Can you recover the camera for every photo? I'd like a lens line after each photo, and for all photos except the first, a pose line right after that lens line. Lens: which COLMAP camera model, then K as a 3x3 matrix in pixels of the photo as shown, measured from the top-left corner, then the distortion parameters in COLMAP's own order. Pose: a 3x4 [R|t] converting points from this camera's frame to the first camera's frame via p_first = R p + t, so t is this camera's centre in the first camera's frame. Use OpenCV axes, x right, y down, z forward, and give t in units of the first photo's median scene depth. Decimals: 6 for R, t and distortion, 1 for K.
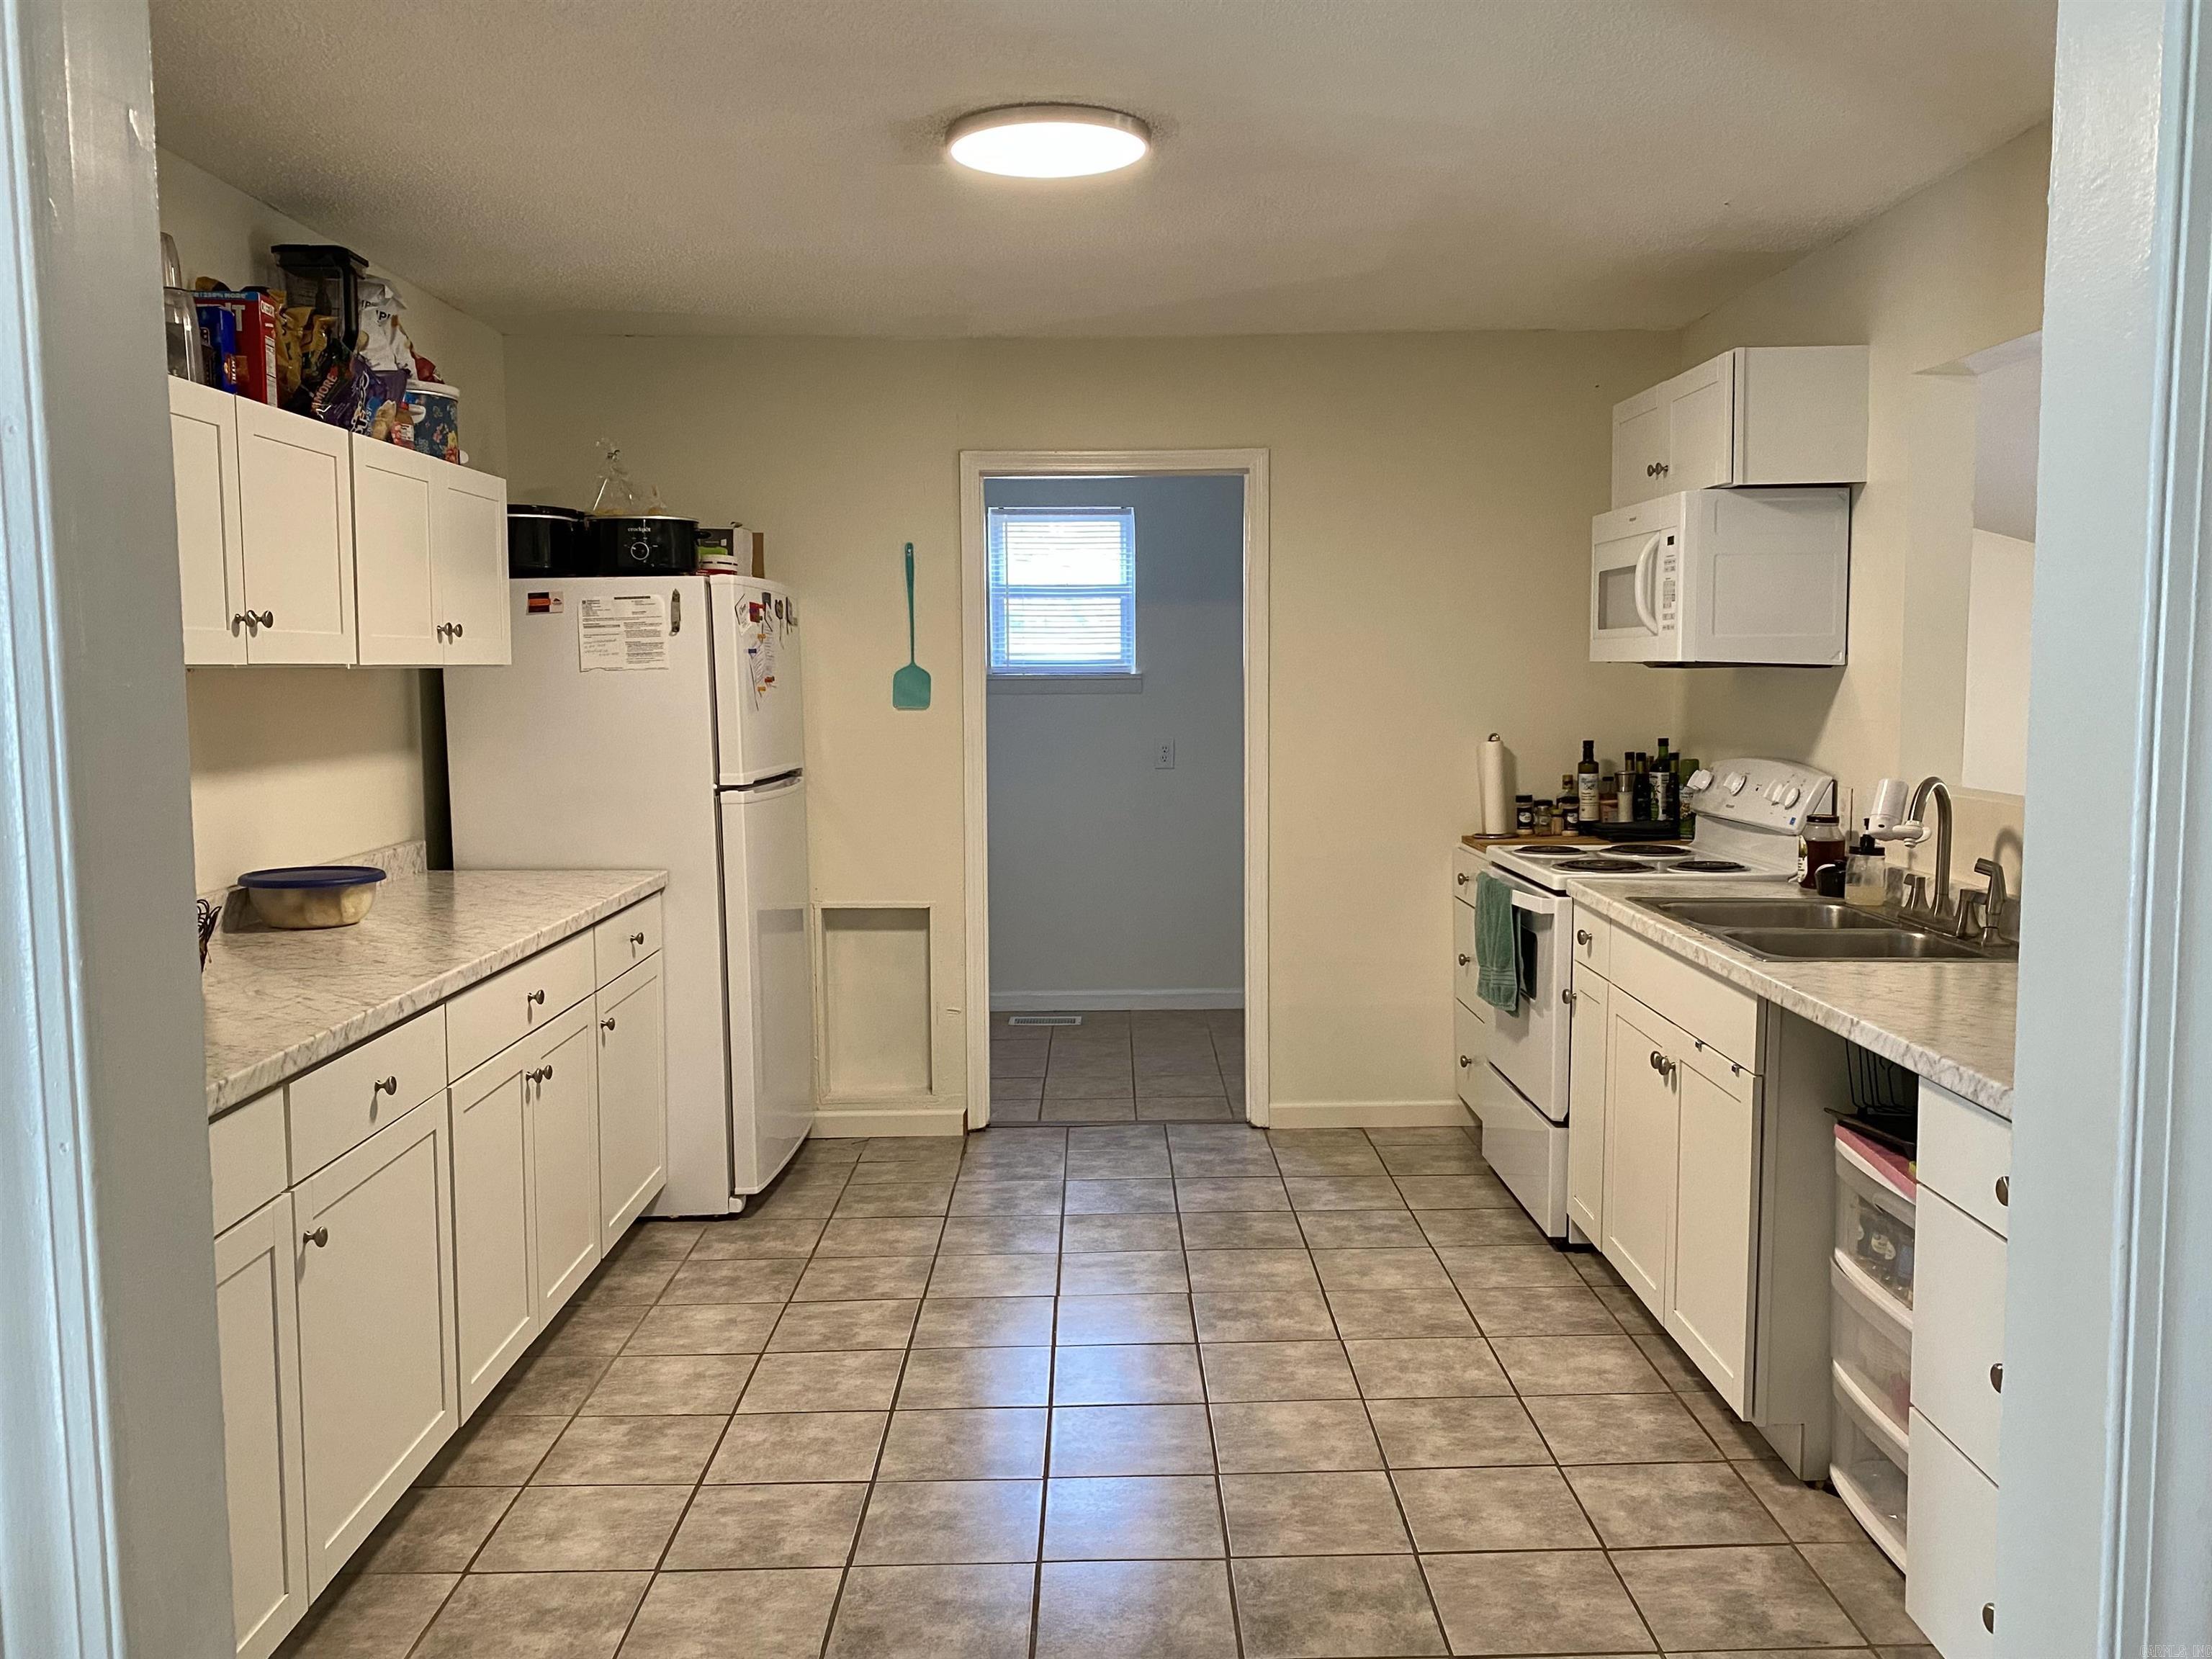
lens RADIAL K [[1800.2, 0, 1103.2], [0, 1800.2, 831.3], [0, 0, 1]] dist [0.062217, -0.000545]
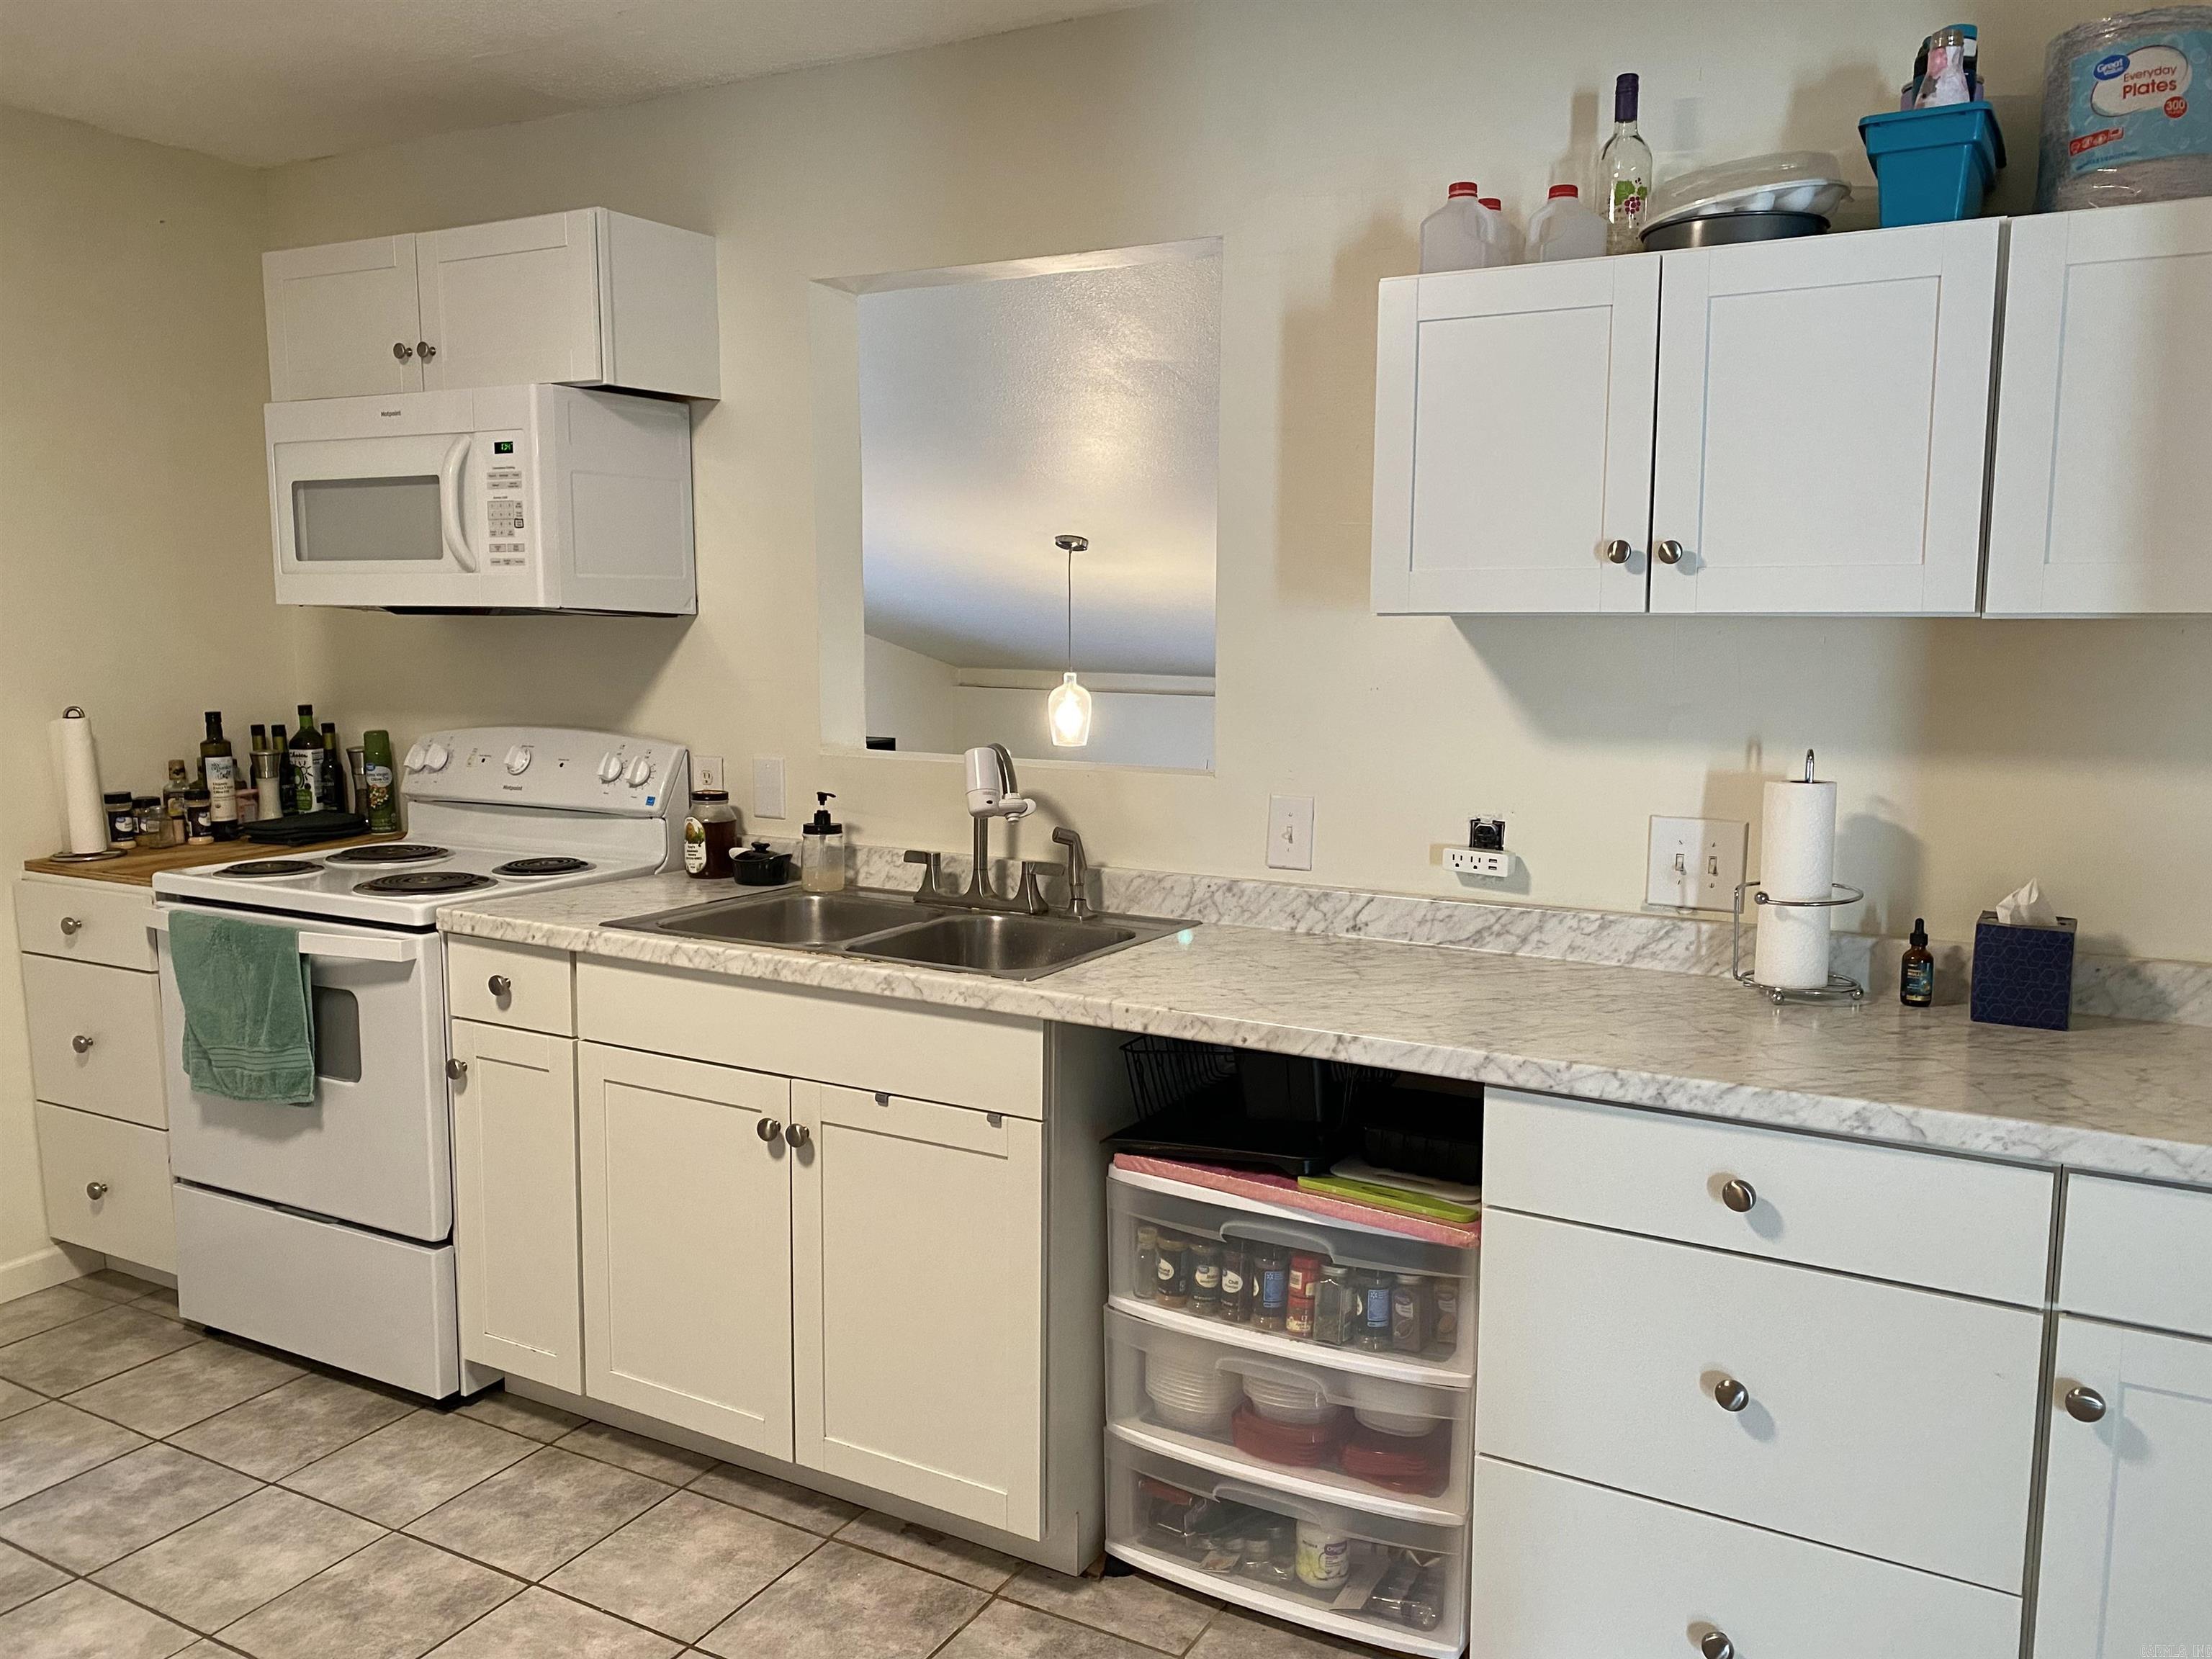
lens RADIAL K [[1695.4, 0, 1109.9], [0, 1695.4, 821.4], [0, 0, 1]] dist [0.053859, -0.050869]
pose [[0.497164, -0.097942, 0.862111, -0.165045], [0.071807, 0.994844, 0.071612, -0.031800], [-0.864680, 0.026303, 0.501634, 0.362940]]
